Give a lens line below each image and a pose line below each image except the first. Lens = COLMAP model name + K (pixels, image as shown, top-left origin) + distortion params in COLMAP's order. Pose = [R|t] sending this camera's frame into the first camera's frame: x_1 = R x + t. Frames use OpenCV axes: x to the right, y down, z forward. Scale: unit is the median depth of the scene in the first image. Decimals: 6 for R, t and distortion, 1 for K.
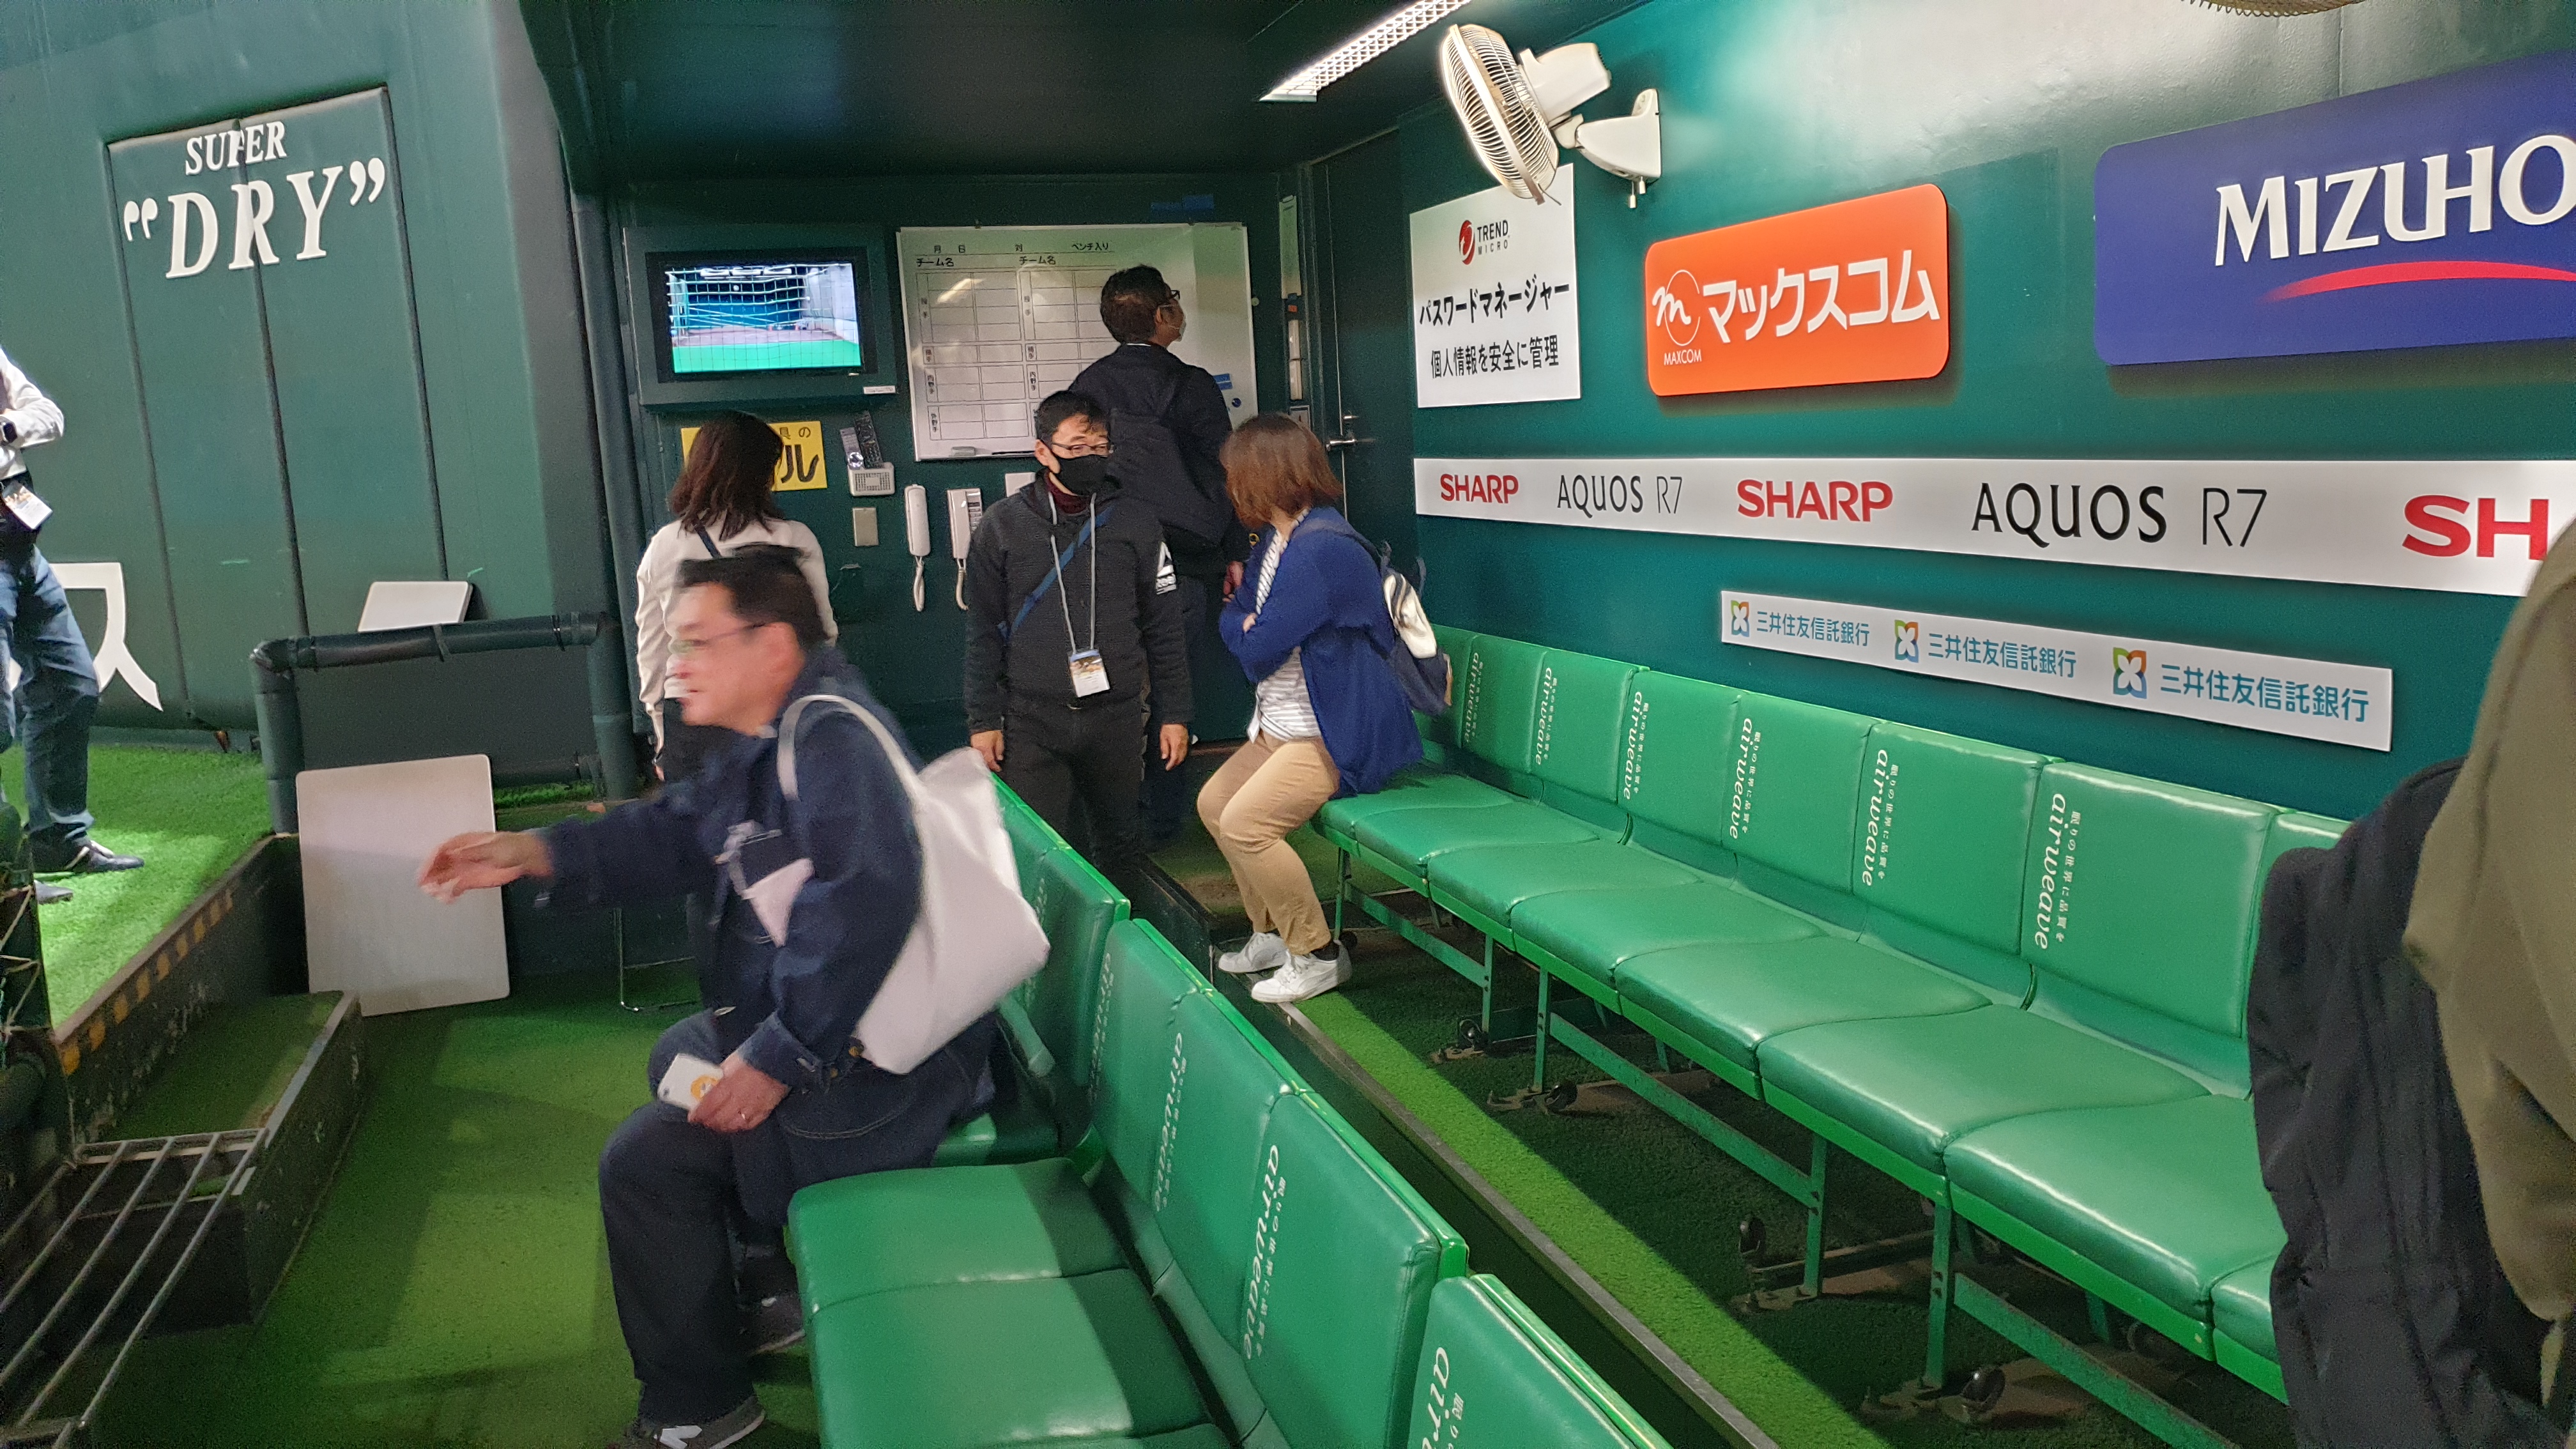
lens RADIAL K [[1978.8, 0, 1289.9], [0, 1978.8, 719.6], [0, 0, 1]] dist [-0.023592, 0.023051]
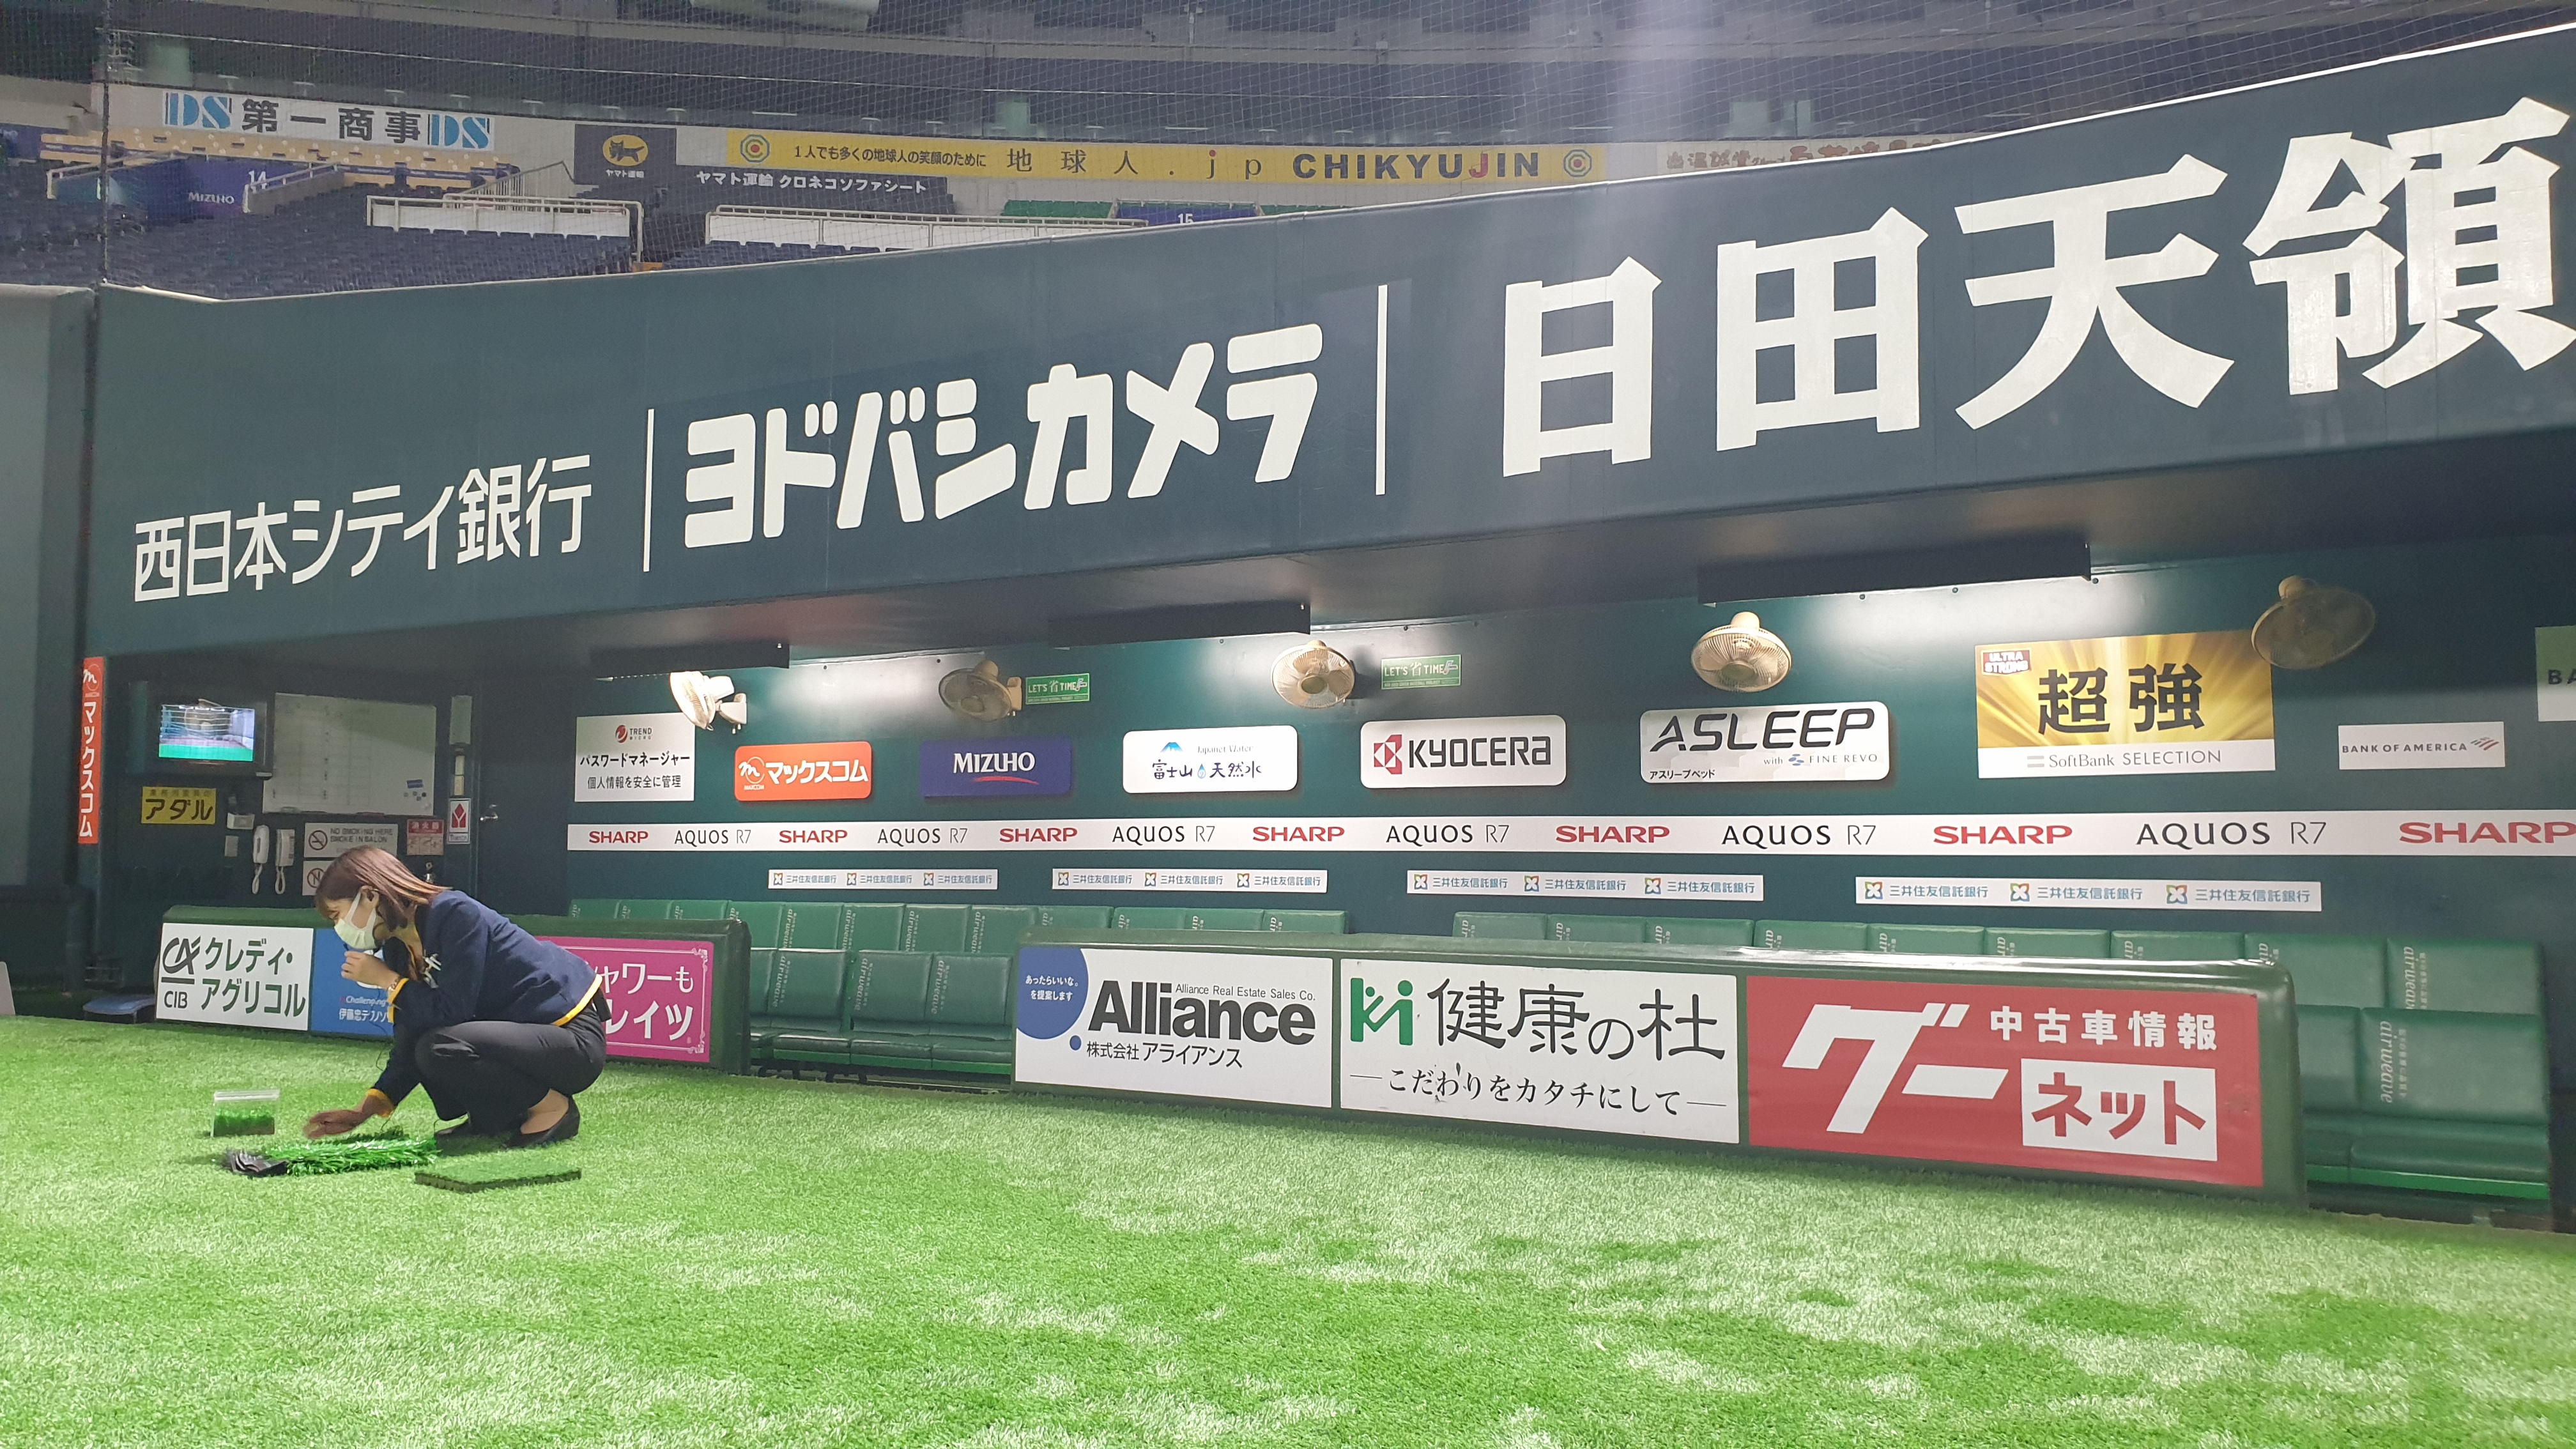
lens RADIAL K [[1978.8, 0, 1252.8], [0, 1978.8, 744.2], [0, 0, 1]] dist [-0.023592, 0.023051]
pose [[0.752115, 0.089625, 0.652910, -1.295917], [0.056081, 0.978412, -0.198908, 0.415039], [-0.656642, 0.186218, 0.730852, -1.788835]]
